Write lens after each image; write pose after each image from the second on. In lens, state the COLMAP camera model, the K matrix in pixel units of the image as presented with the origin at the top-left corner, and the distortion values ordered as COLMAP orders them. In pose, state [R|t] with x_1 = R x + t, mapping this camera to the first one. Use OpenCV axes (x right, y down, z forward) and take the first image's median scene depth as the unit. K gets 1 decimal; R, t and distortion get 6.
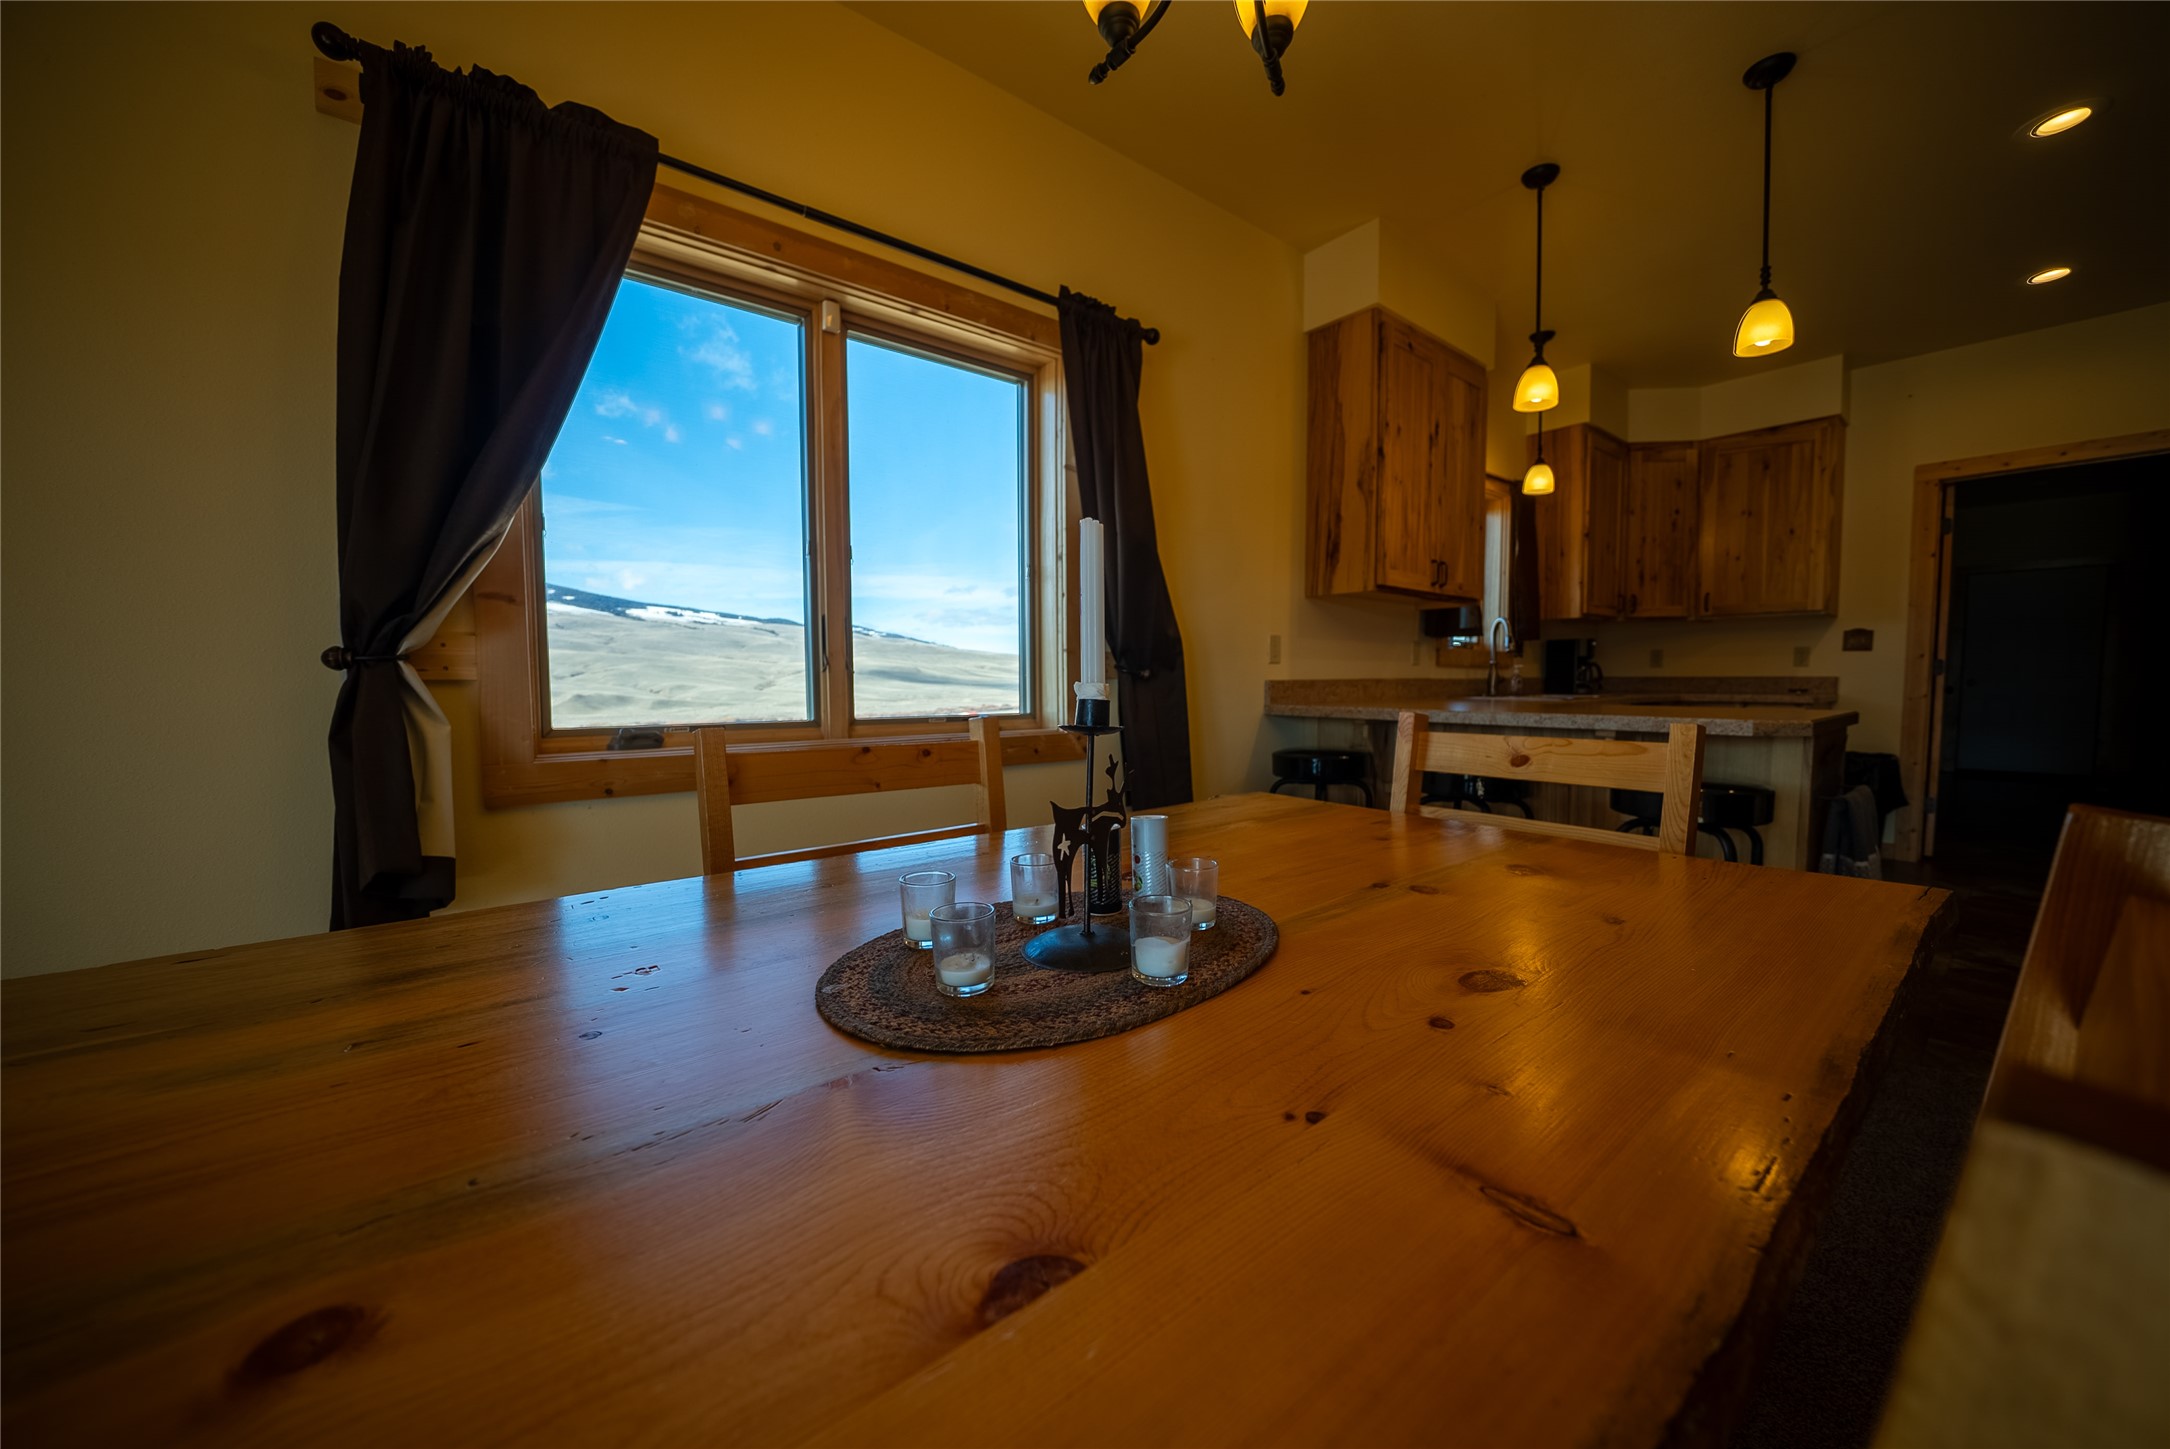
lens RADIAL K [[782.8, 0, 1088.4], [0, 782.8, 728.7], [0, 0, 1]] dist [-0.022512, 0.000006]
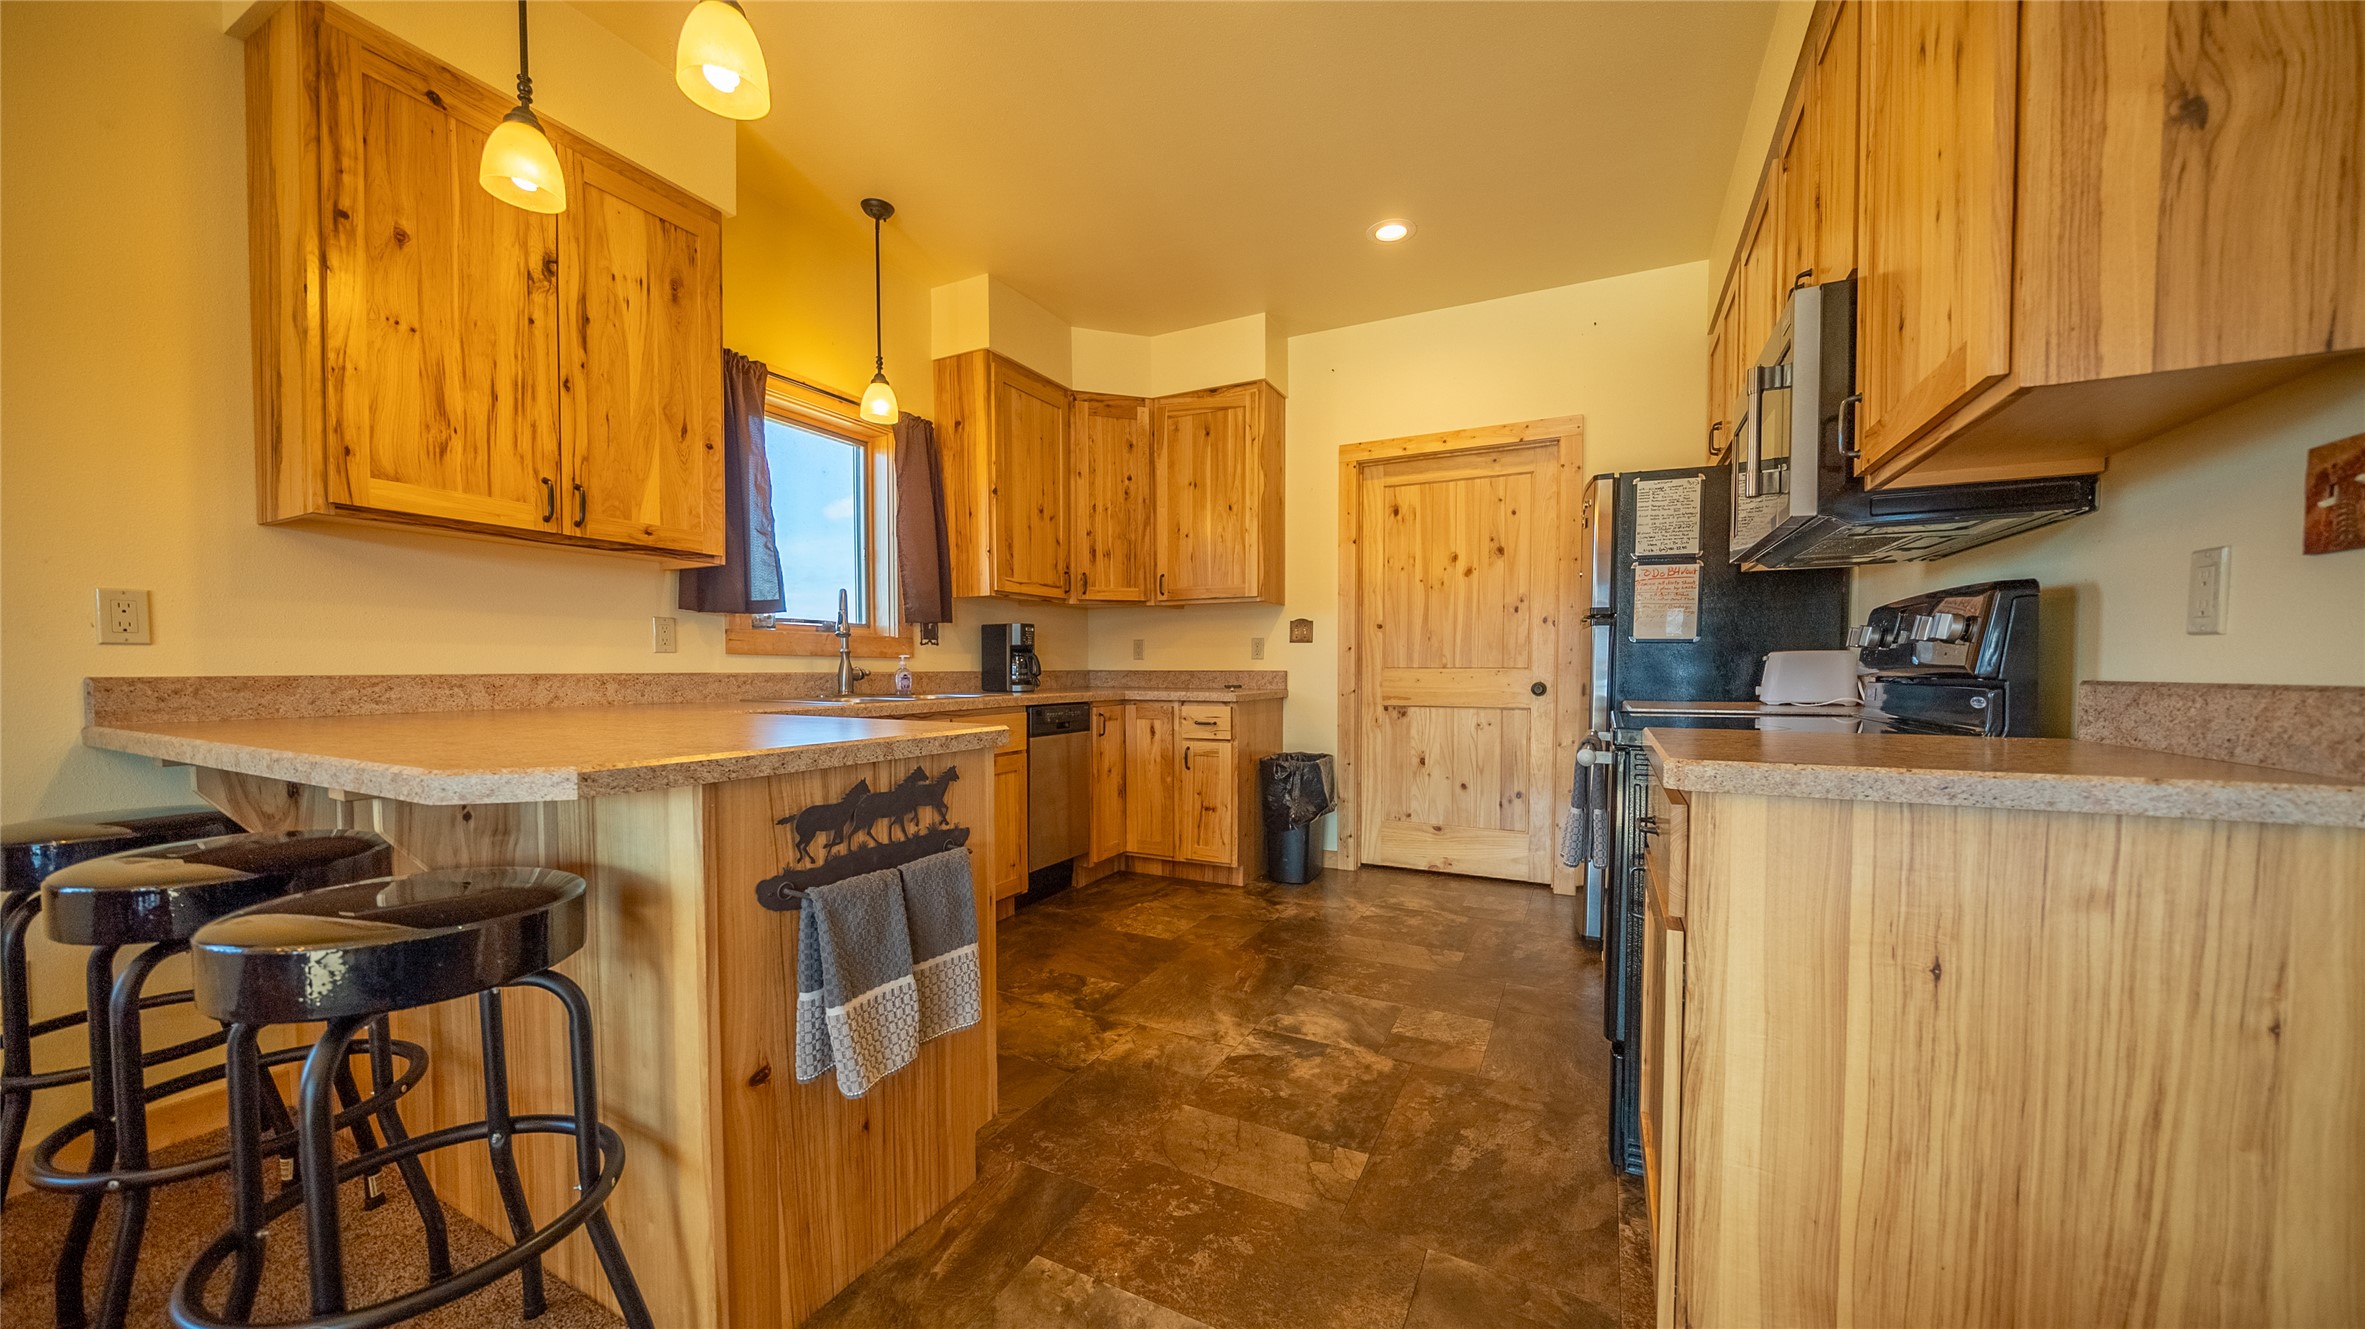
lens RADIAL K [[812.3, 0, 1188.9], [0, 812.3, 702.8], [0, 0, 1]] dist [0.000191, 0.000008]
pose [[0.911432, -0.012887, 0.411249, 0.473734], [0.021786, 0.999619, -0.016957, -0.015282], [-0.410874, 0.024414, 0.911365, 0.162786]]
